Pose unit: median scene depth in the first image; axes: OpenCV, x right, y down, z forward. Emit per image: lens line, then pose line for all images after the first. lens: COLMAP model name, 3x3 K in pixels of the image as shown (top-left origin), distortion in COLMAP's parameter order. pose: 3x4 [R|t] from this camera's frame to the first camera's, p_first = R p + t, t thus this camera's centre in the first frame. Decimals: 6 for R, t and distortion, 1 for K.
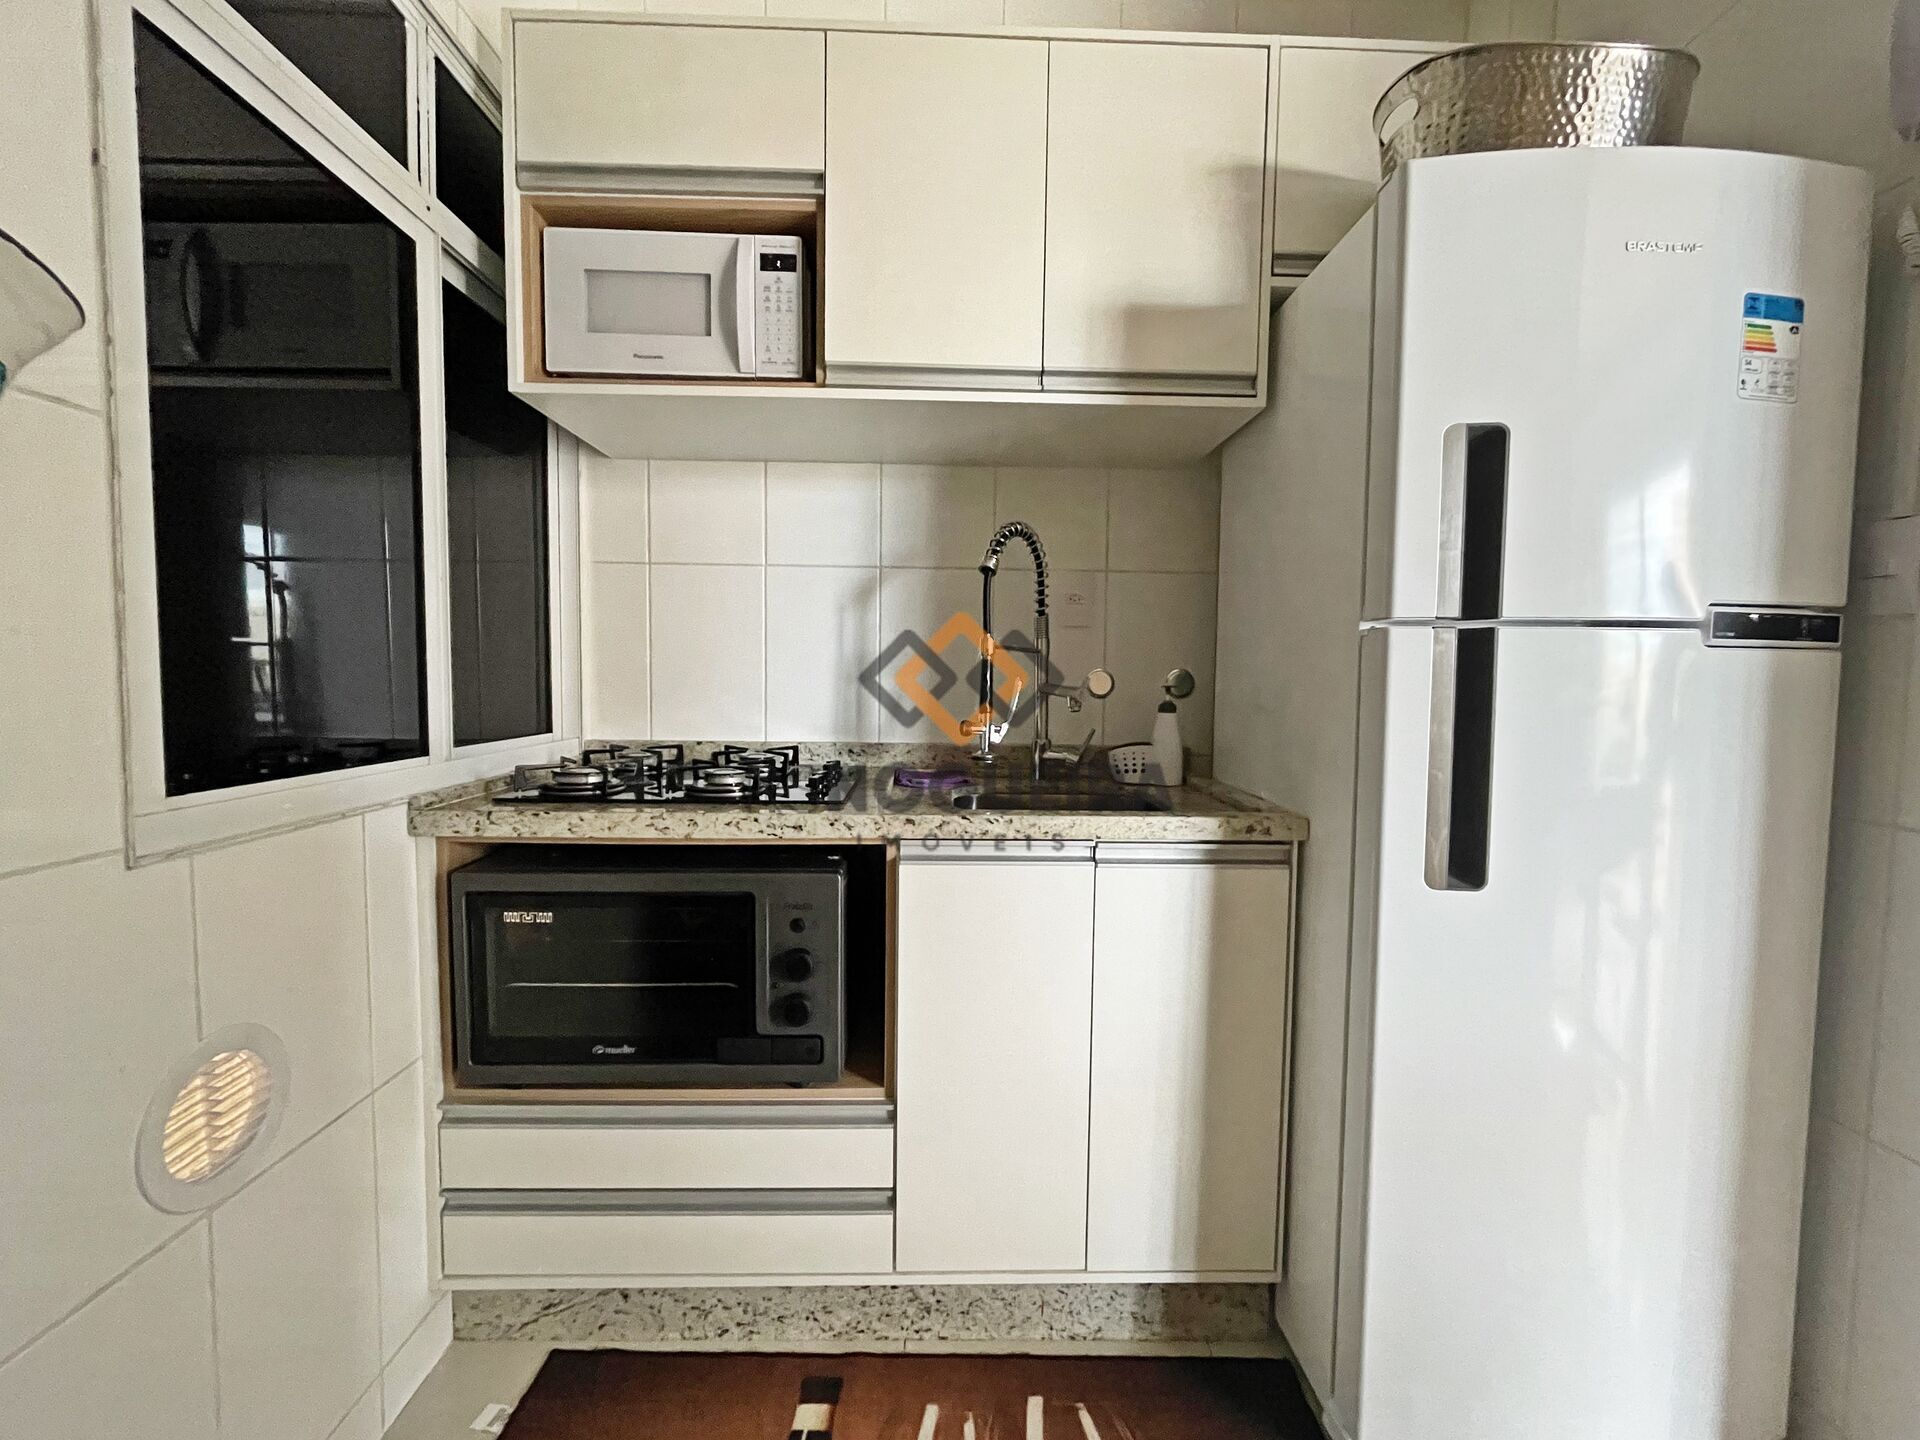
lens RADIAL K [[786.8, 0, 960.0], [0, 786.8, 720.0], [0, 0, 1]] dist [-0.003702, -0.000121]
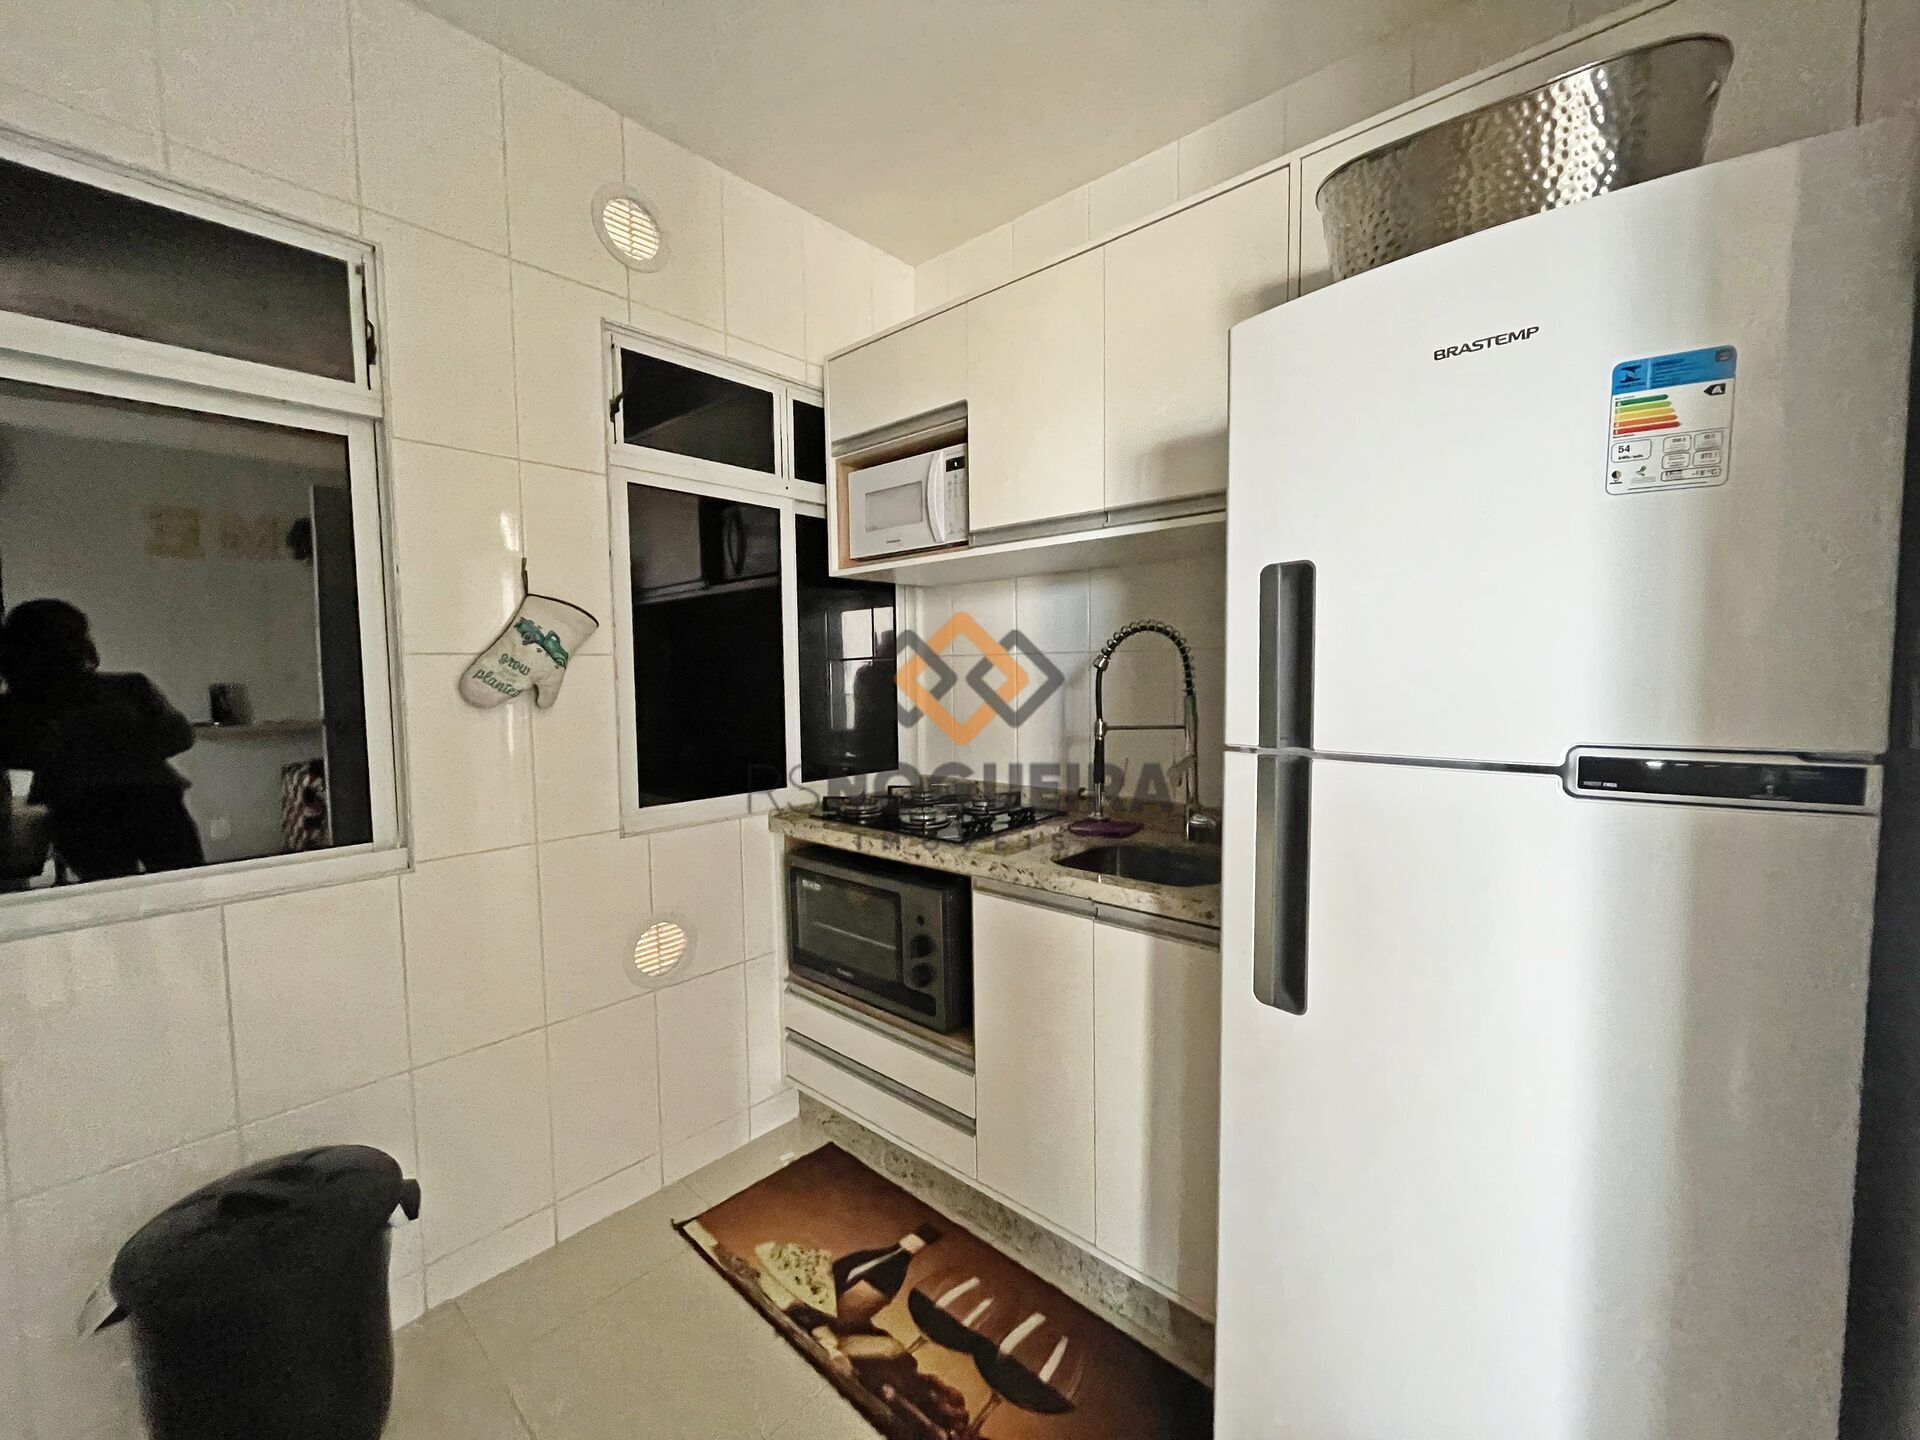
lens RADIAL K [[763.6, 0, 978.8], [0, 763.6, 722.9], [0, 0, 1]] dist [-0.000882, -0.000017]
pose [[0.743047, 0.024818, -0.668779, 0.849259], [-0.020753, 0.999686, 0.014040, -0.141117], [0.668917, 0.003447, 0.743329, -0.017092]]
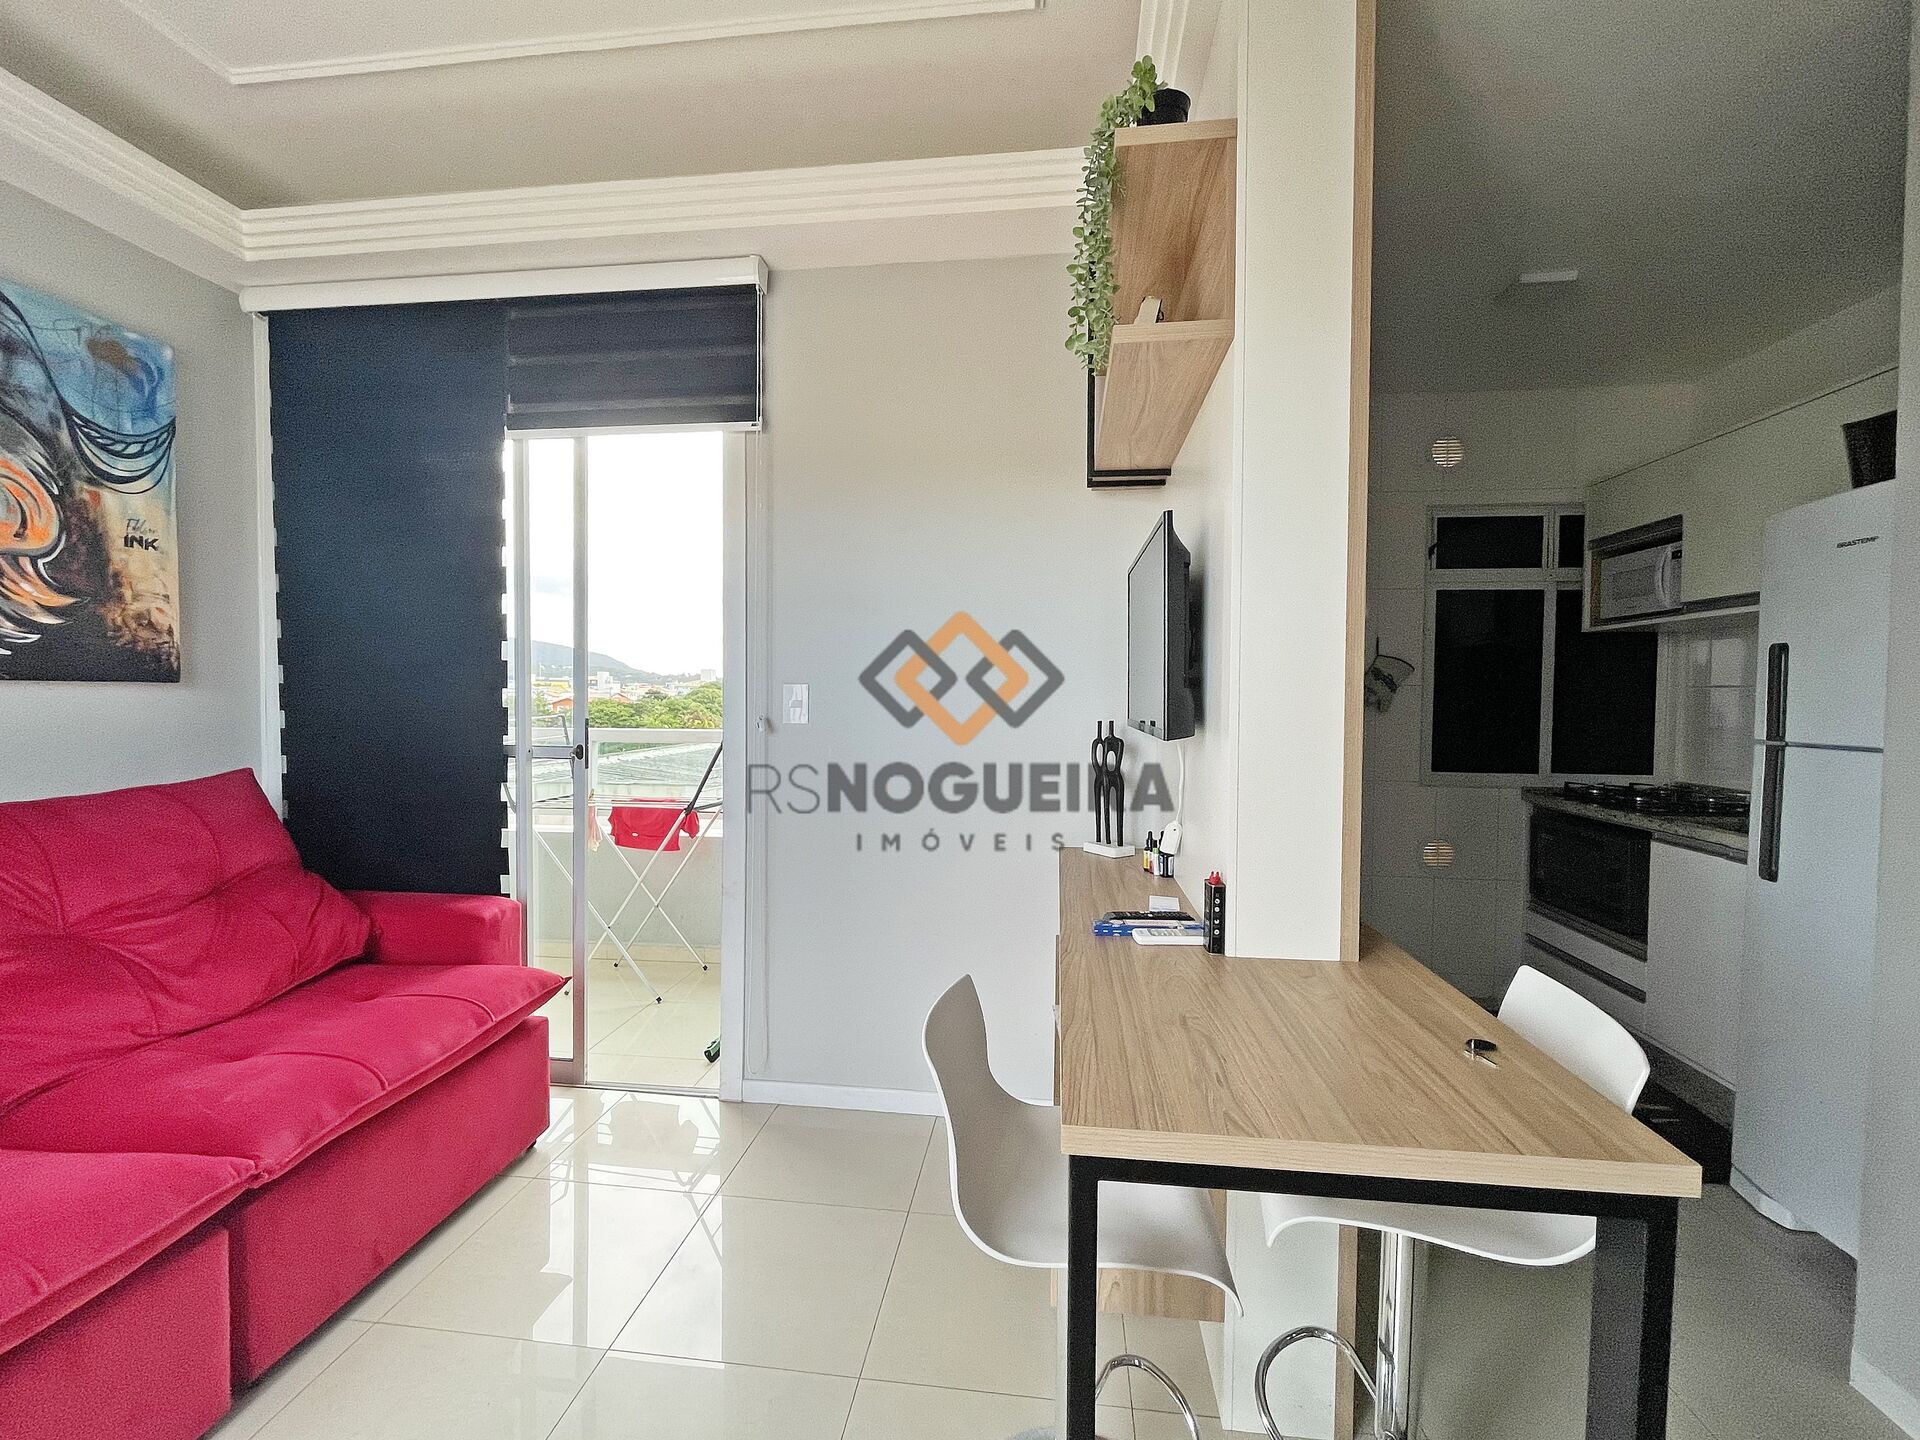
lens RADIAL K [[803.2, 0, 960.0], [0, 803.2, 720.0], [0, 0, 1]] dist [-0.005701, 0.000449]
pose [[-0.149914, 0.016640, -0.988559, 2.418380], [-0.066028, 0.997458, 0.026803, -0.085786], [0.986492, 0.069291, -0.148434, -0.589347]]
